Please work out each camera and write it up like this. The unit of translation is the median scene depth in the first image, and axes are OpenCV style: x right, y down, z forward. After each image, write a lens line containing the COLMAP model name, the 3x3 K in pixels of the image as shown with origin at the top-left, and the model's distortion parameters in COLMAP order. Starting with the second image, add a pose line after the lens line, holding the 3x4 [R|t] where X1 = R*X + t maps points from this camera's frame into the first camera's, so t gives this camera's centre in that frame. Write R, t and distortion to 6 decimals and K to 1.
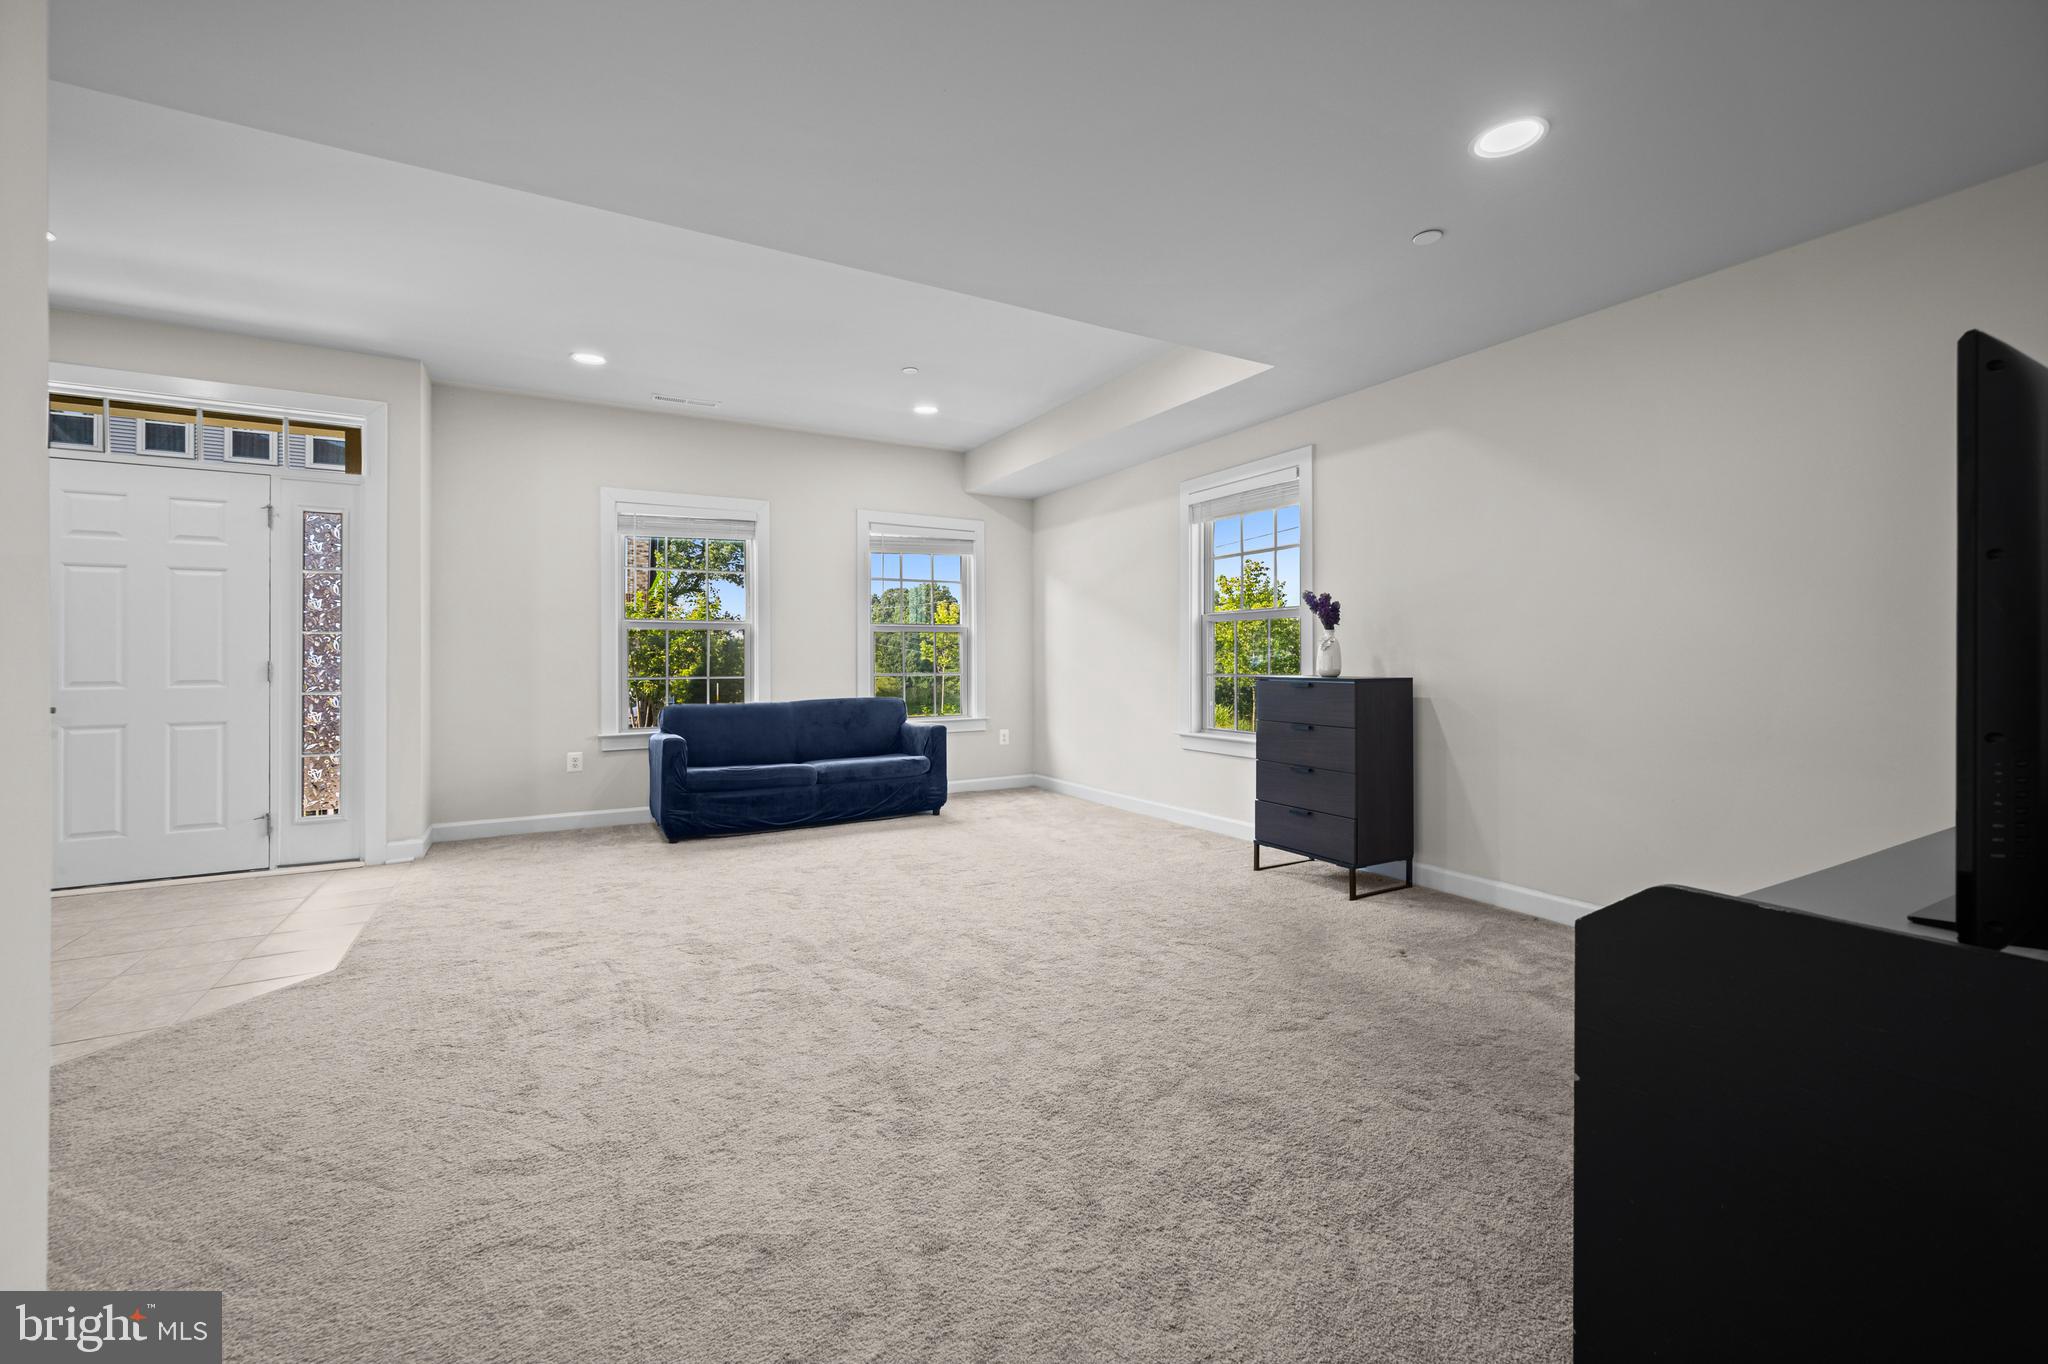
lens RADIAL K [[827.3, 0, 1052.3], [0, 827.3, 657.6], [0, 0, 1]] dist [0.006901, -0.001492]
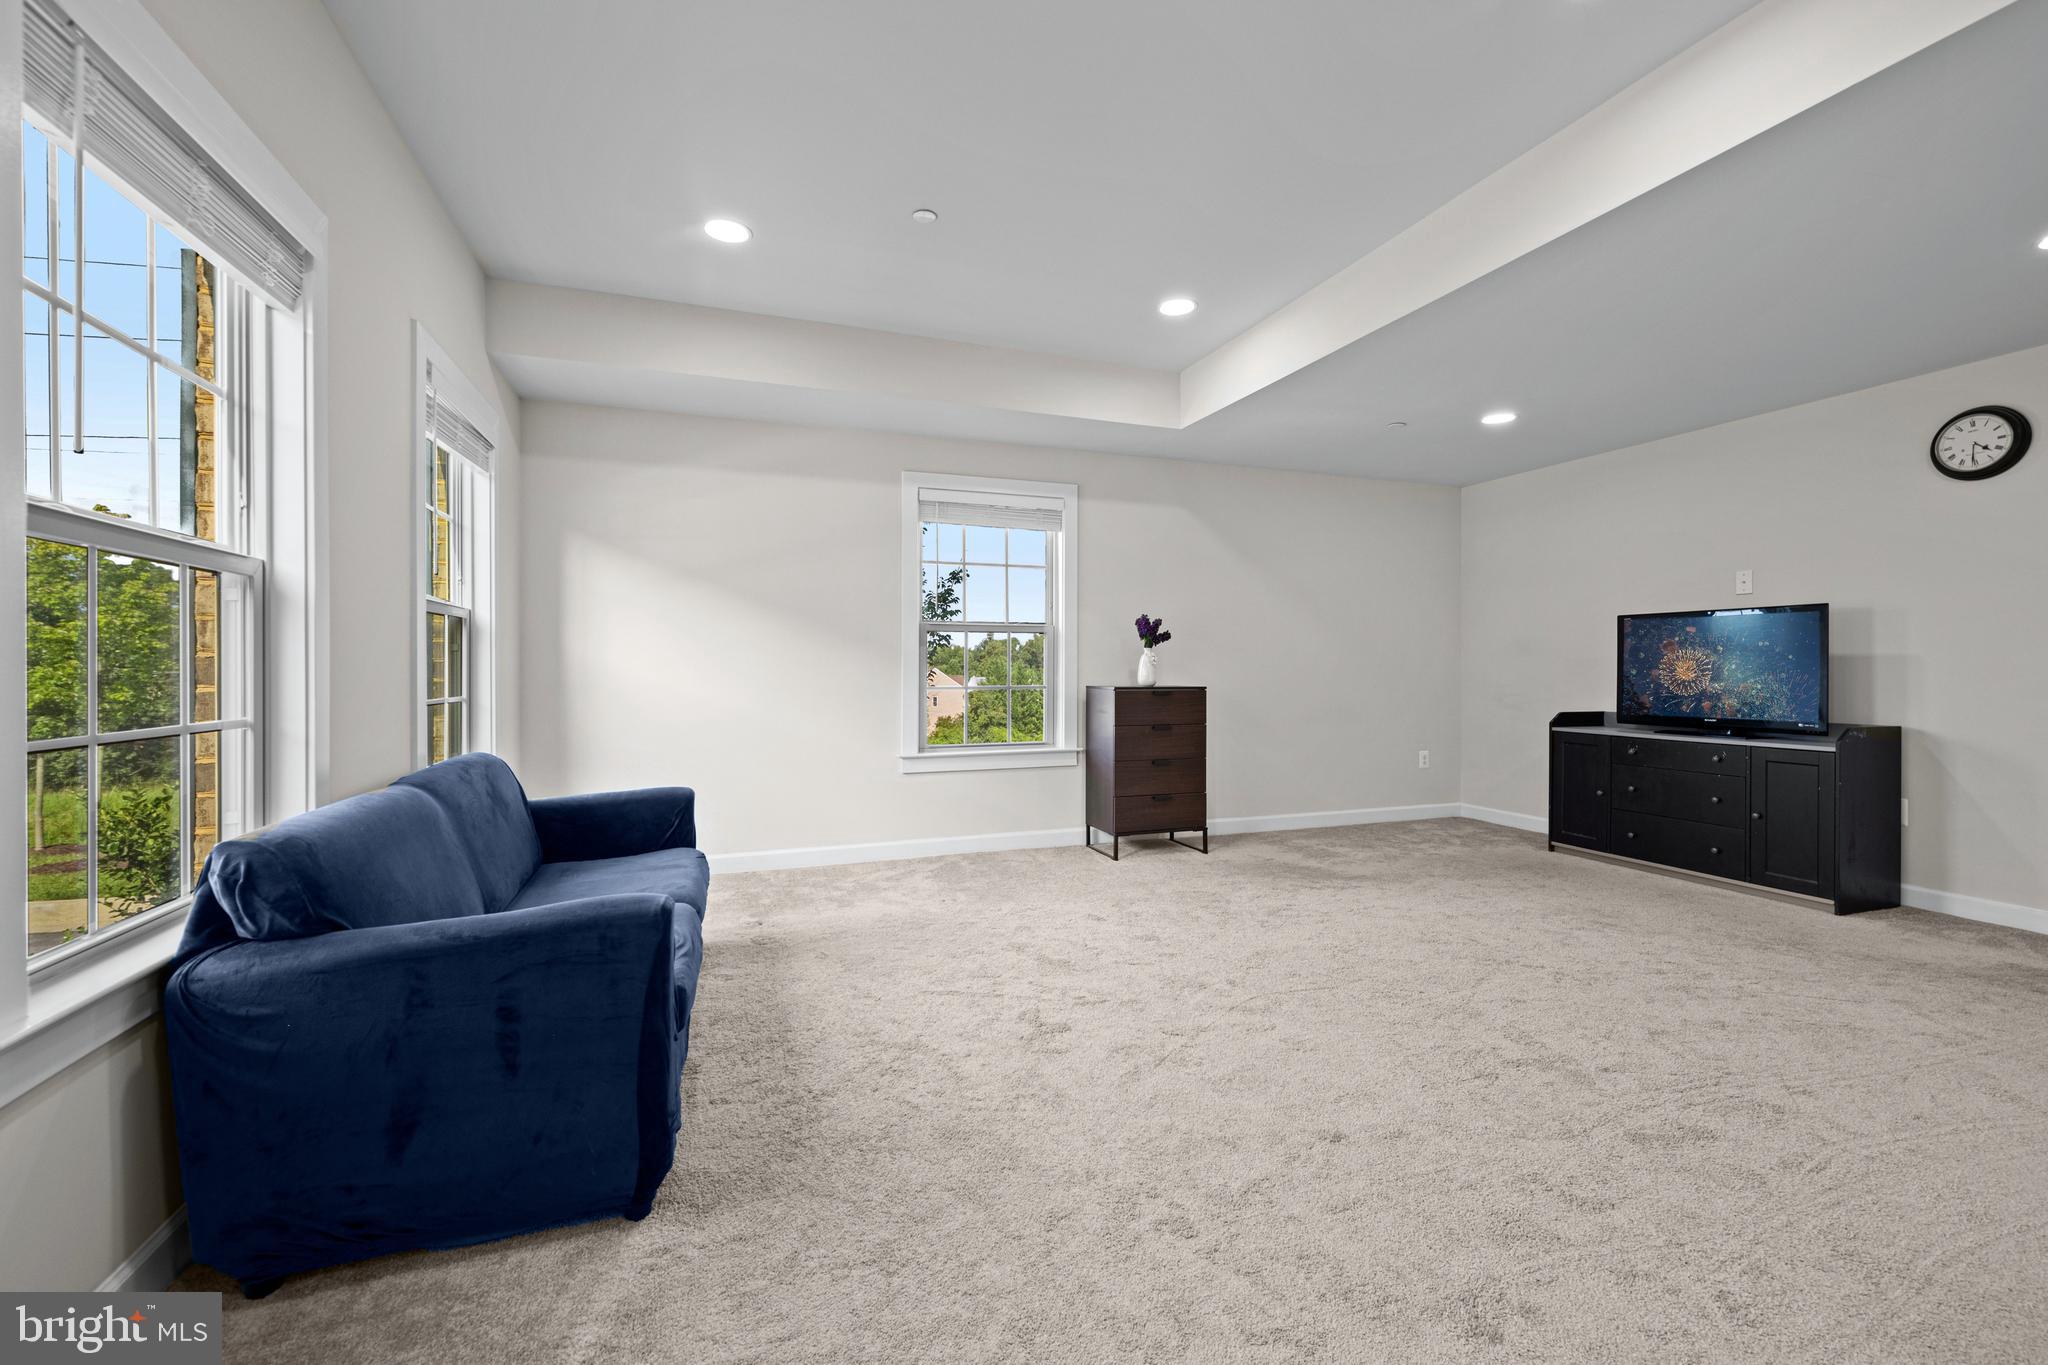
lens RADIAL K [[827.3, 0, 1022.0], [0, 827.3, 678.8], [0, 0, 1]] dist [0.006901, -0.001492]
pose [[0.199603, -0.008293, 0.979842, -0.853672], [-0.000449, 0.999963, 0.008554, 0.001813], [-0.979877, -0.002147, 0.199592, 0.878907]]
